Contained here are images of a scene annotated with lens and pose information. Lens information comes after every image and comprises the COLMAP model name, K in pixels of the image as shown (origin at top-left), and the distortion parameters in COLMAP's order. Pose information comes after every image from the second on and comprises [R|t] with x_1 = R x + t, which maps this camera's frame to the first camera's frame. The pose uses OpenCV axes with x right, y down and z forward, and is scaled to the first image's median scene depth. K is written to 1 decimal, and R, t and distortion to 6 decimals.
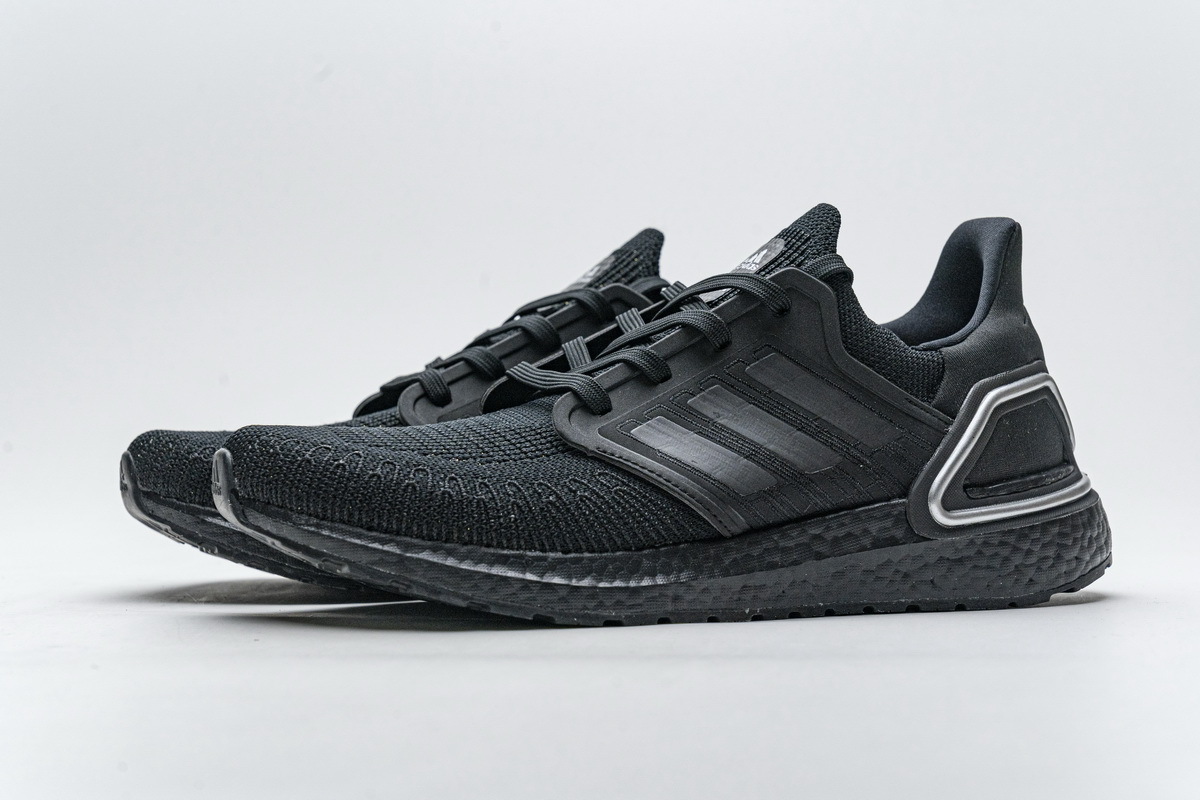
lens RADIAL K [[2090.5, 0, 600.0], [0, 2090.5, 400.0], [0, 0, 1]] dist [0.029782, -0.070660]
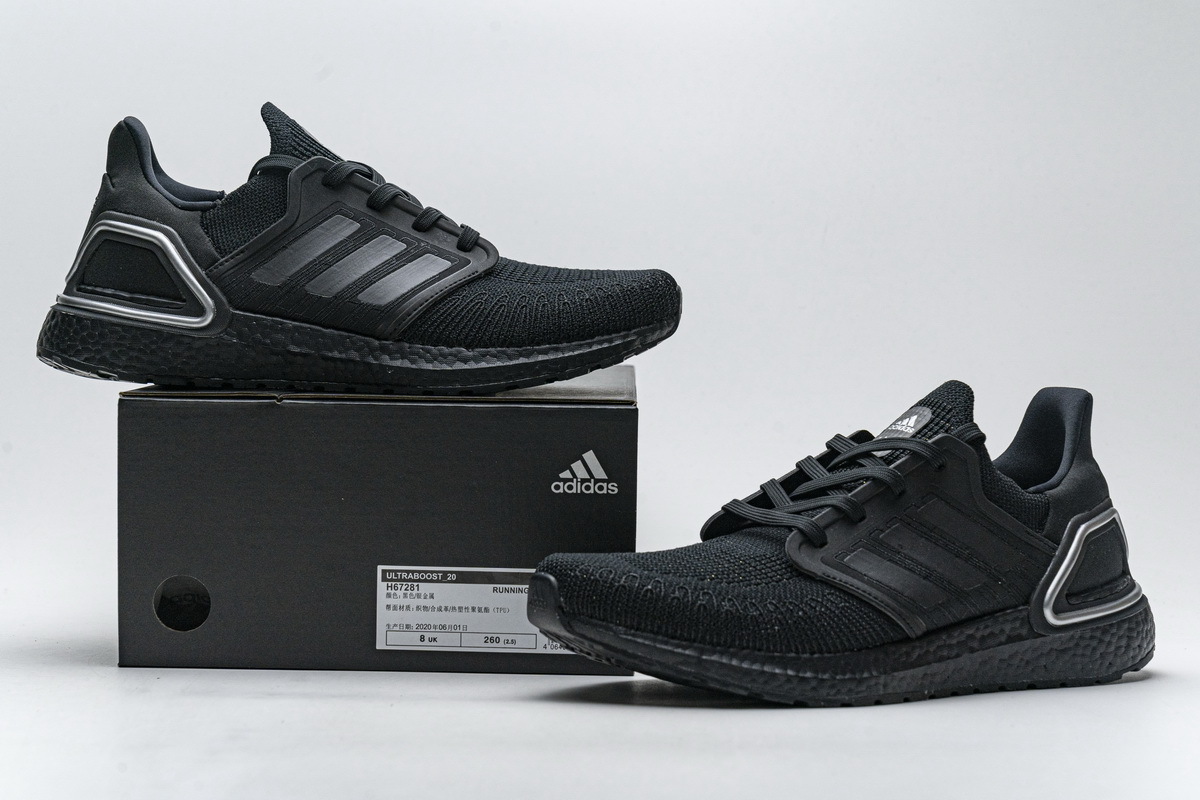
lens RADIAL K [[2090.5, 0, 600.0], [0, 2090.5, 400.0], [0, 0, 1]] dist [0.029782, -0.070660]
pose [[0.991009, 0.009330, 0.133472, -0.318467], [-0.010581, 0.999906, 0.008671, -0.097331], [-0.133378, -0.010005, 0.991015, -0.315671]]
